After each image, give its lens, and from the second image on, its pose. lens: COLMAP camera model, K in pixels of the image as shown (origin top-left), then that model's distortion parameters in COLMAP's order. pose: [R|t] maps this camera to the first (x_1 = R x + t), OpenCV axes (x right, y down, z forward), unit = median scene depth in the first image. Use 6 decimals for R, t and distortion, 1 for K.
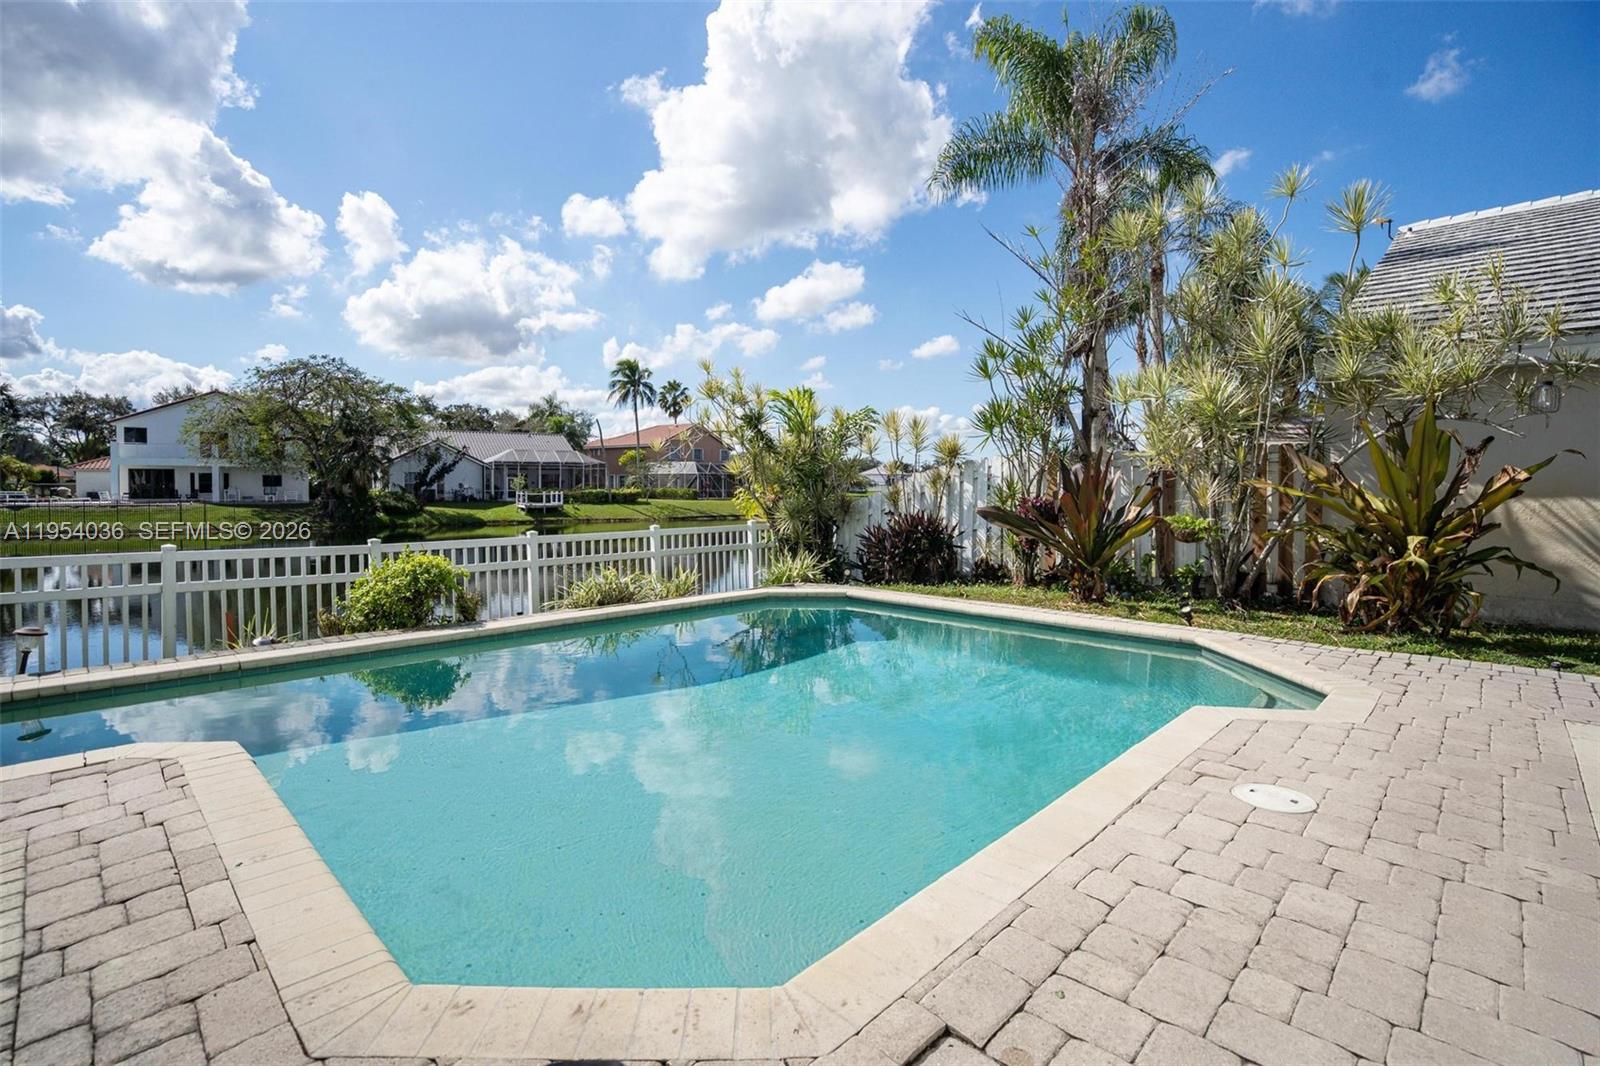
lens RADIAL K [[773.6, 0, 801.2], [0, 773.6, 506.9], [0, 0, 1]] dist [-0.032033, 0.001194]
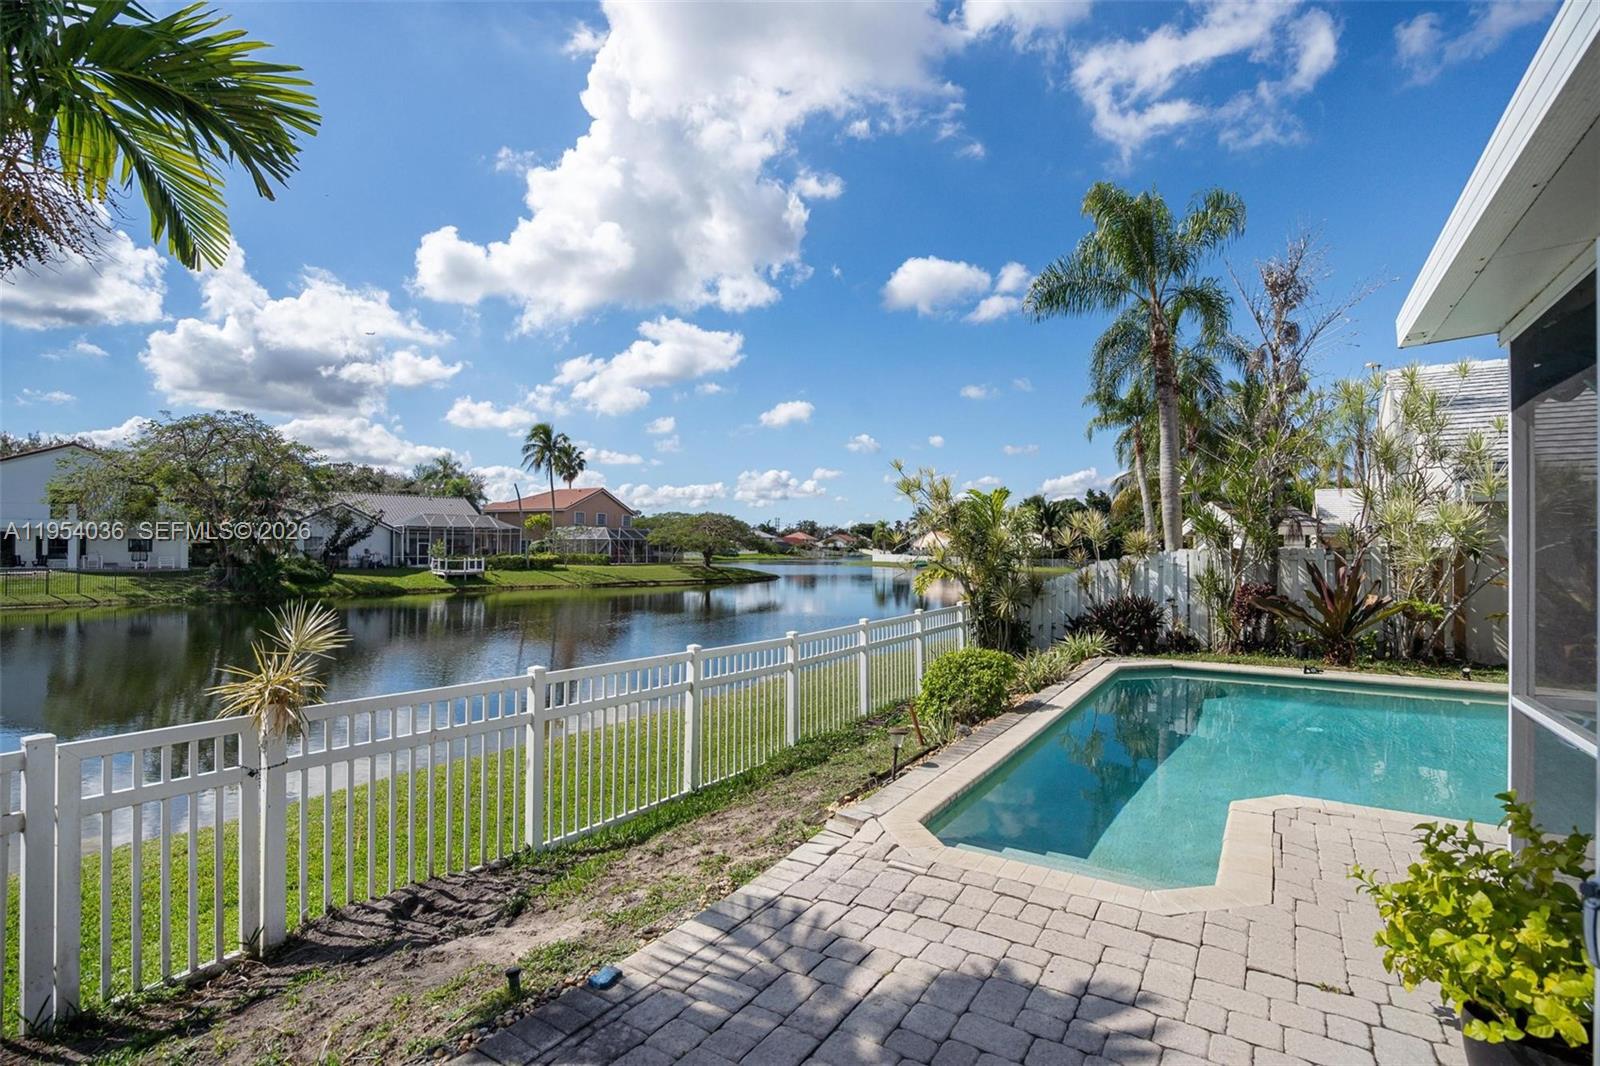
lens RADIAL K [[772.4, 0, 782.0], [0, 772.4, 536.4], [0, 0, 1]] dist [-0.025106, 0.000134]
pose [[0.981060, 0.005095, 0.193639, -0.134210], [0.002535, 0.999231, -0.039135, -0.008526], [-0.193690, 0.038885, 0.980292, -0.023178]]
